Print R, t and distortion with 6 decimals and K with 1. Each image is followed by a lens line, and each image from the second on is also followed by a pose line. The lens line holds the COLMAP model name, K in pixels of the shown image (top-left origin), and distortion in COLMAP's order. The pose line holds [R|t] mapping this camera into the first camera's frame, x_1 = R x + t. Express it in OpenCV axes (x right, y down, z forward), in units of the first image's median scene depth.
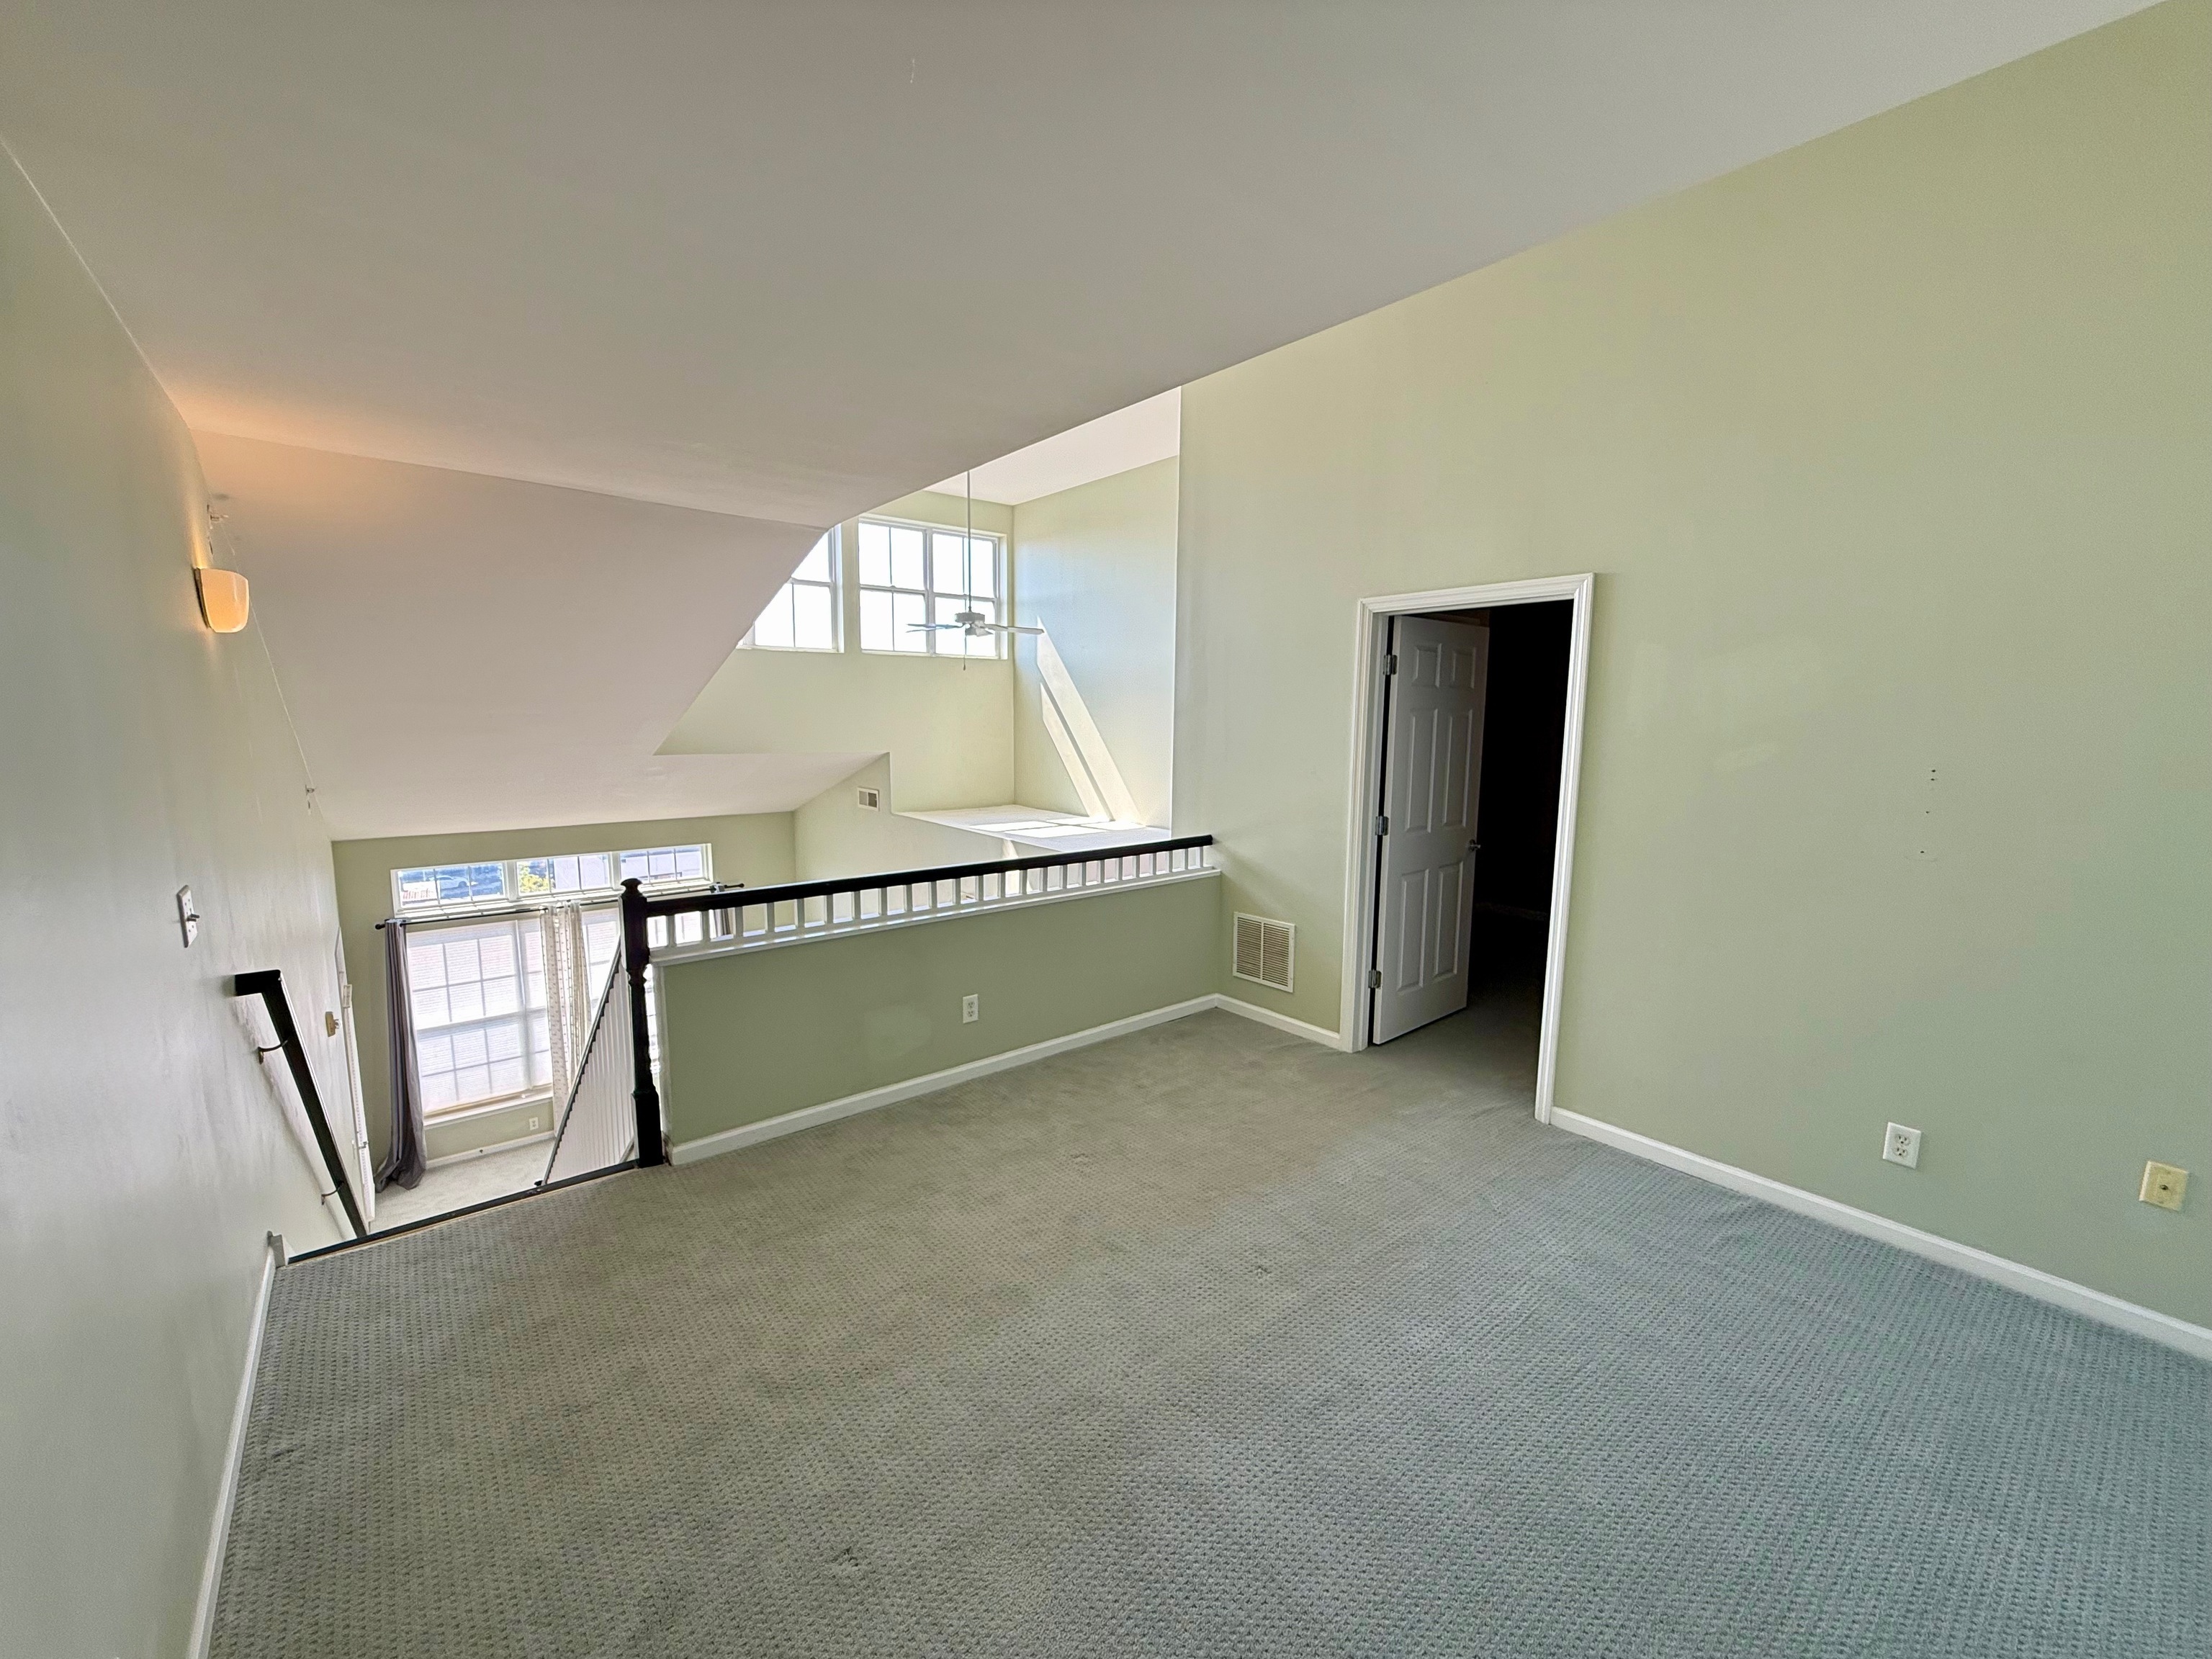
lens RADIAL K [[880.3, 0, 1100.9], [0, 880.3, 832.3], [0, 0, 1]] dist [0.000331, -0.000202]
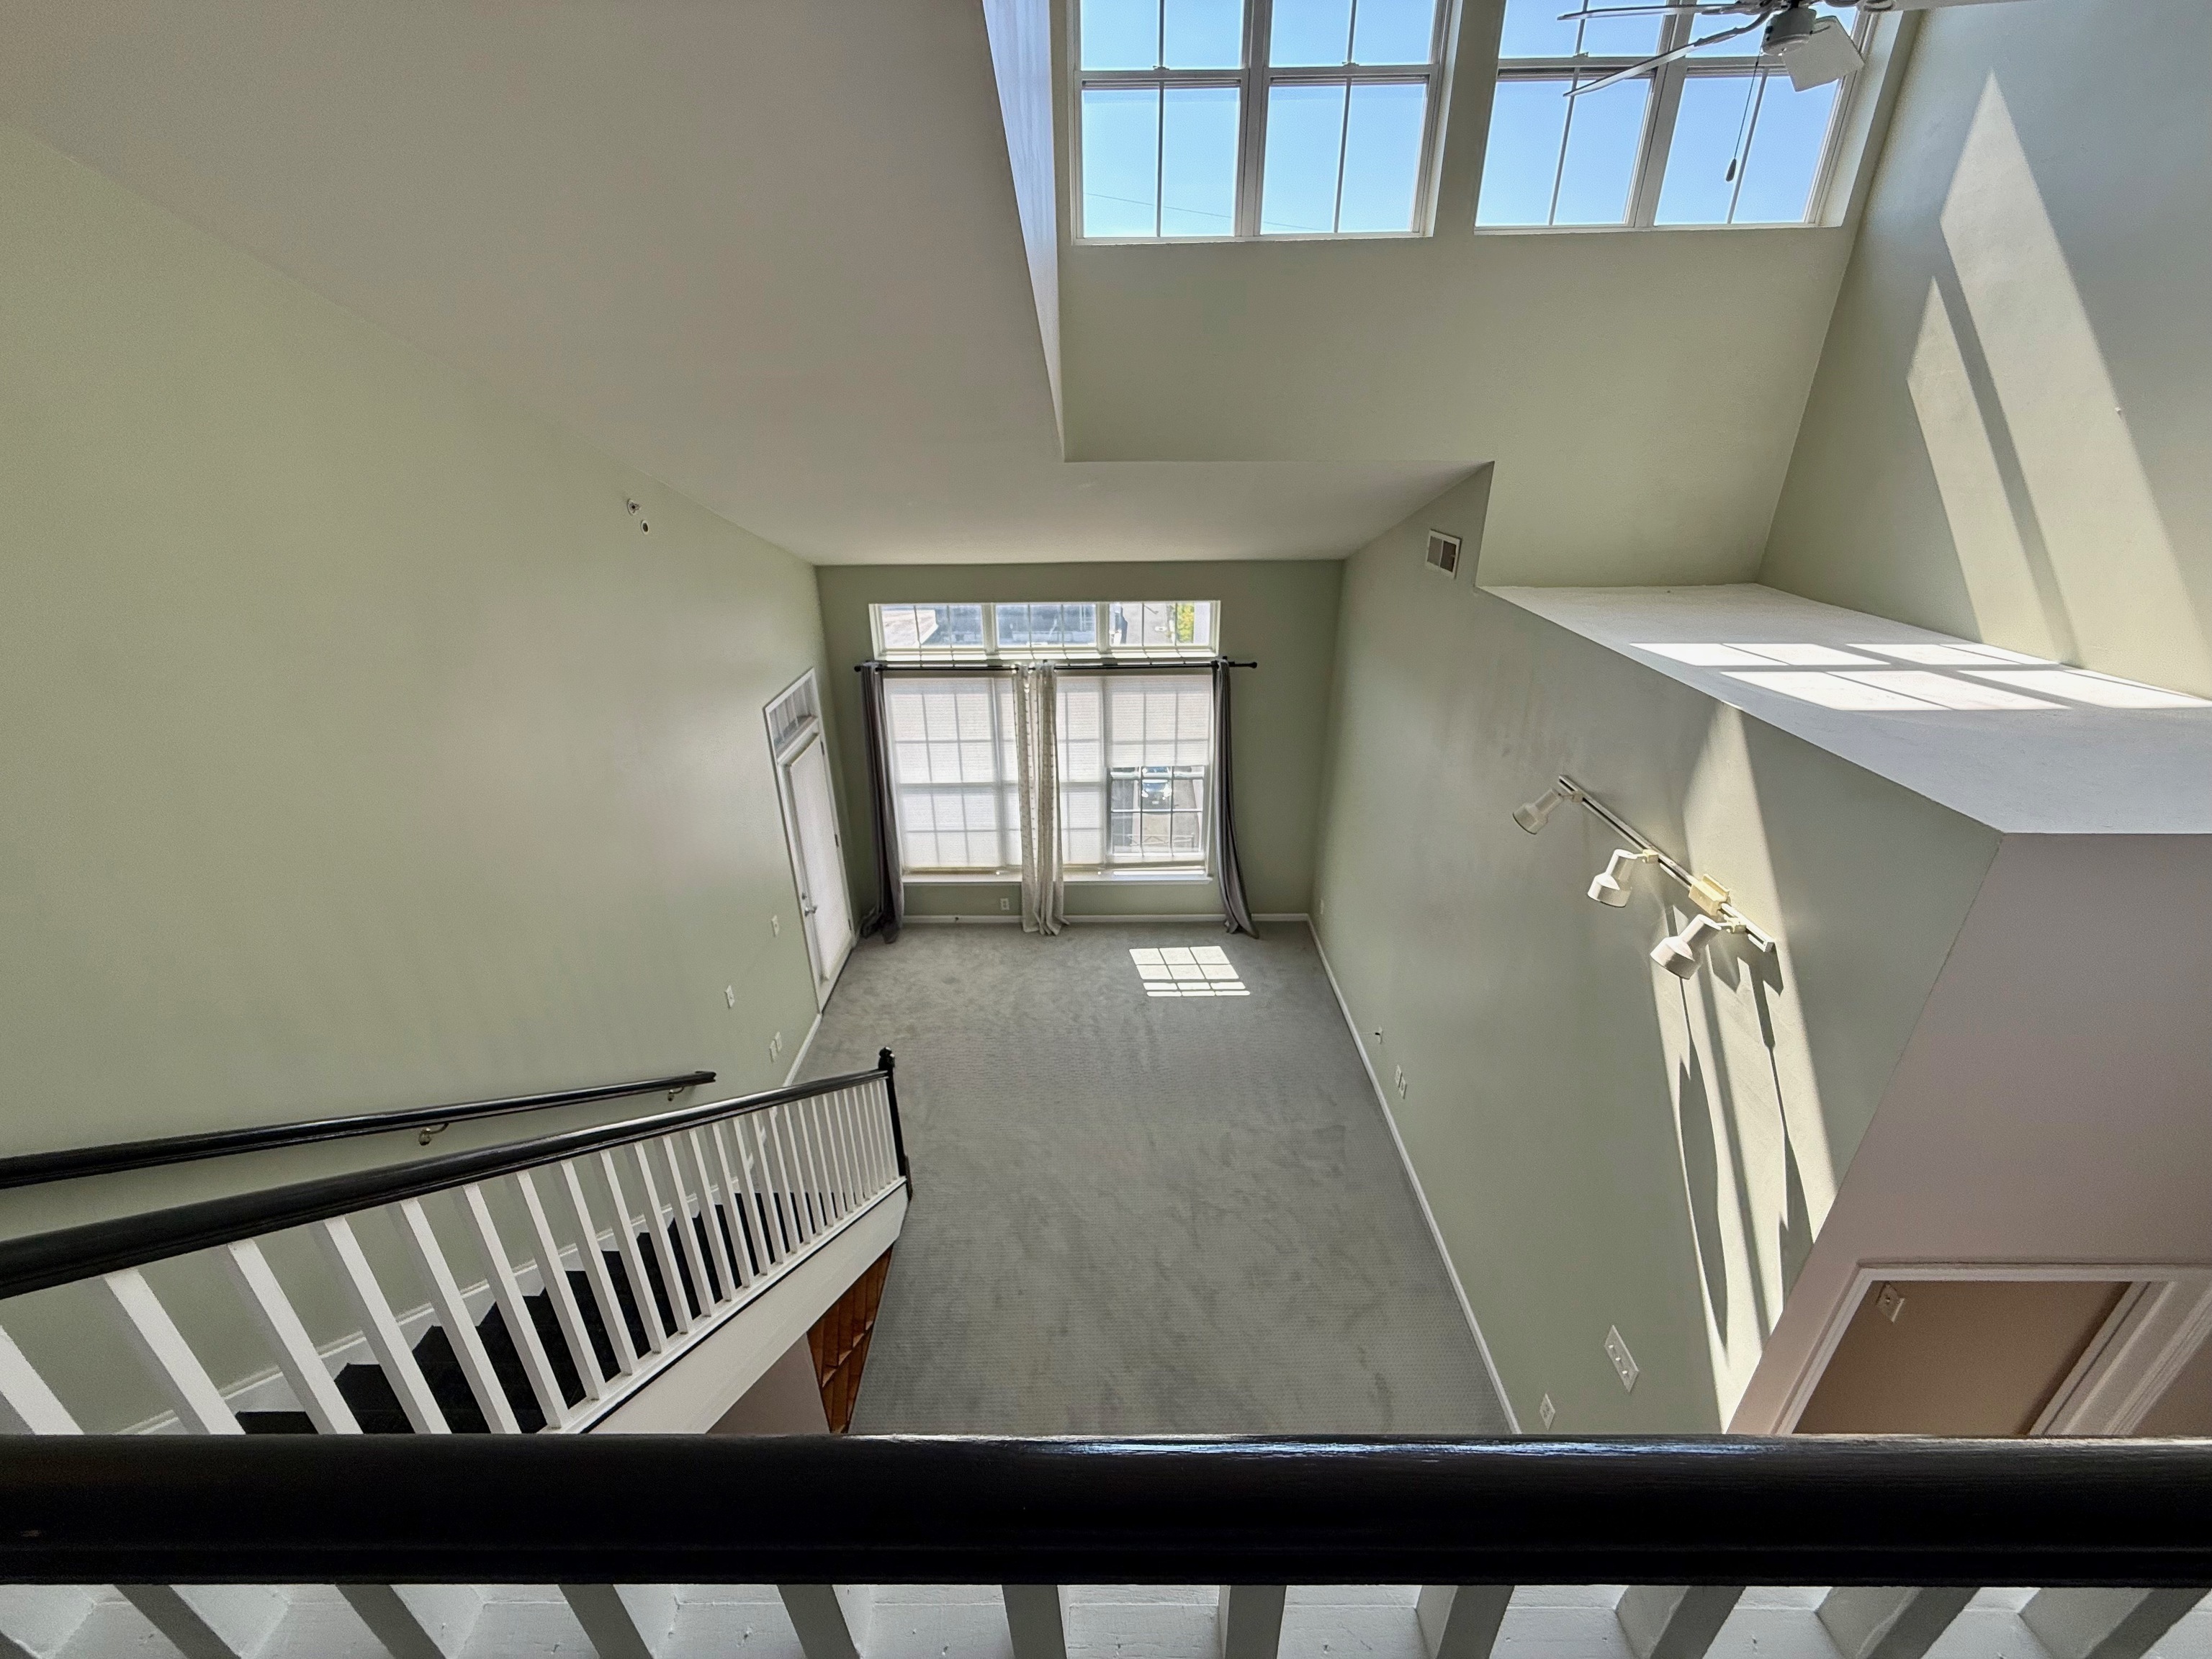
lens RADIAL K [[880.3, 0, 1100.9], [0, 880.3, 832.3], [0, 0, 1]] dist [0.000331, -0.000202]
pose [[0.774309, 0.252101, -0.580423, -0.064036], [-0.071091, 0.946066, 0.316077, -0.032005], [0.628802, -0.203478, 0.750469, 0.412224]]
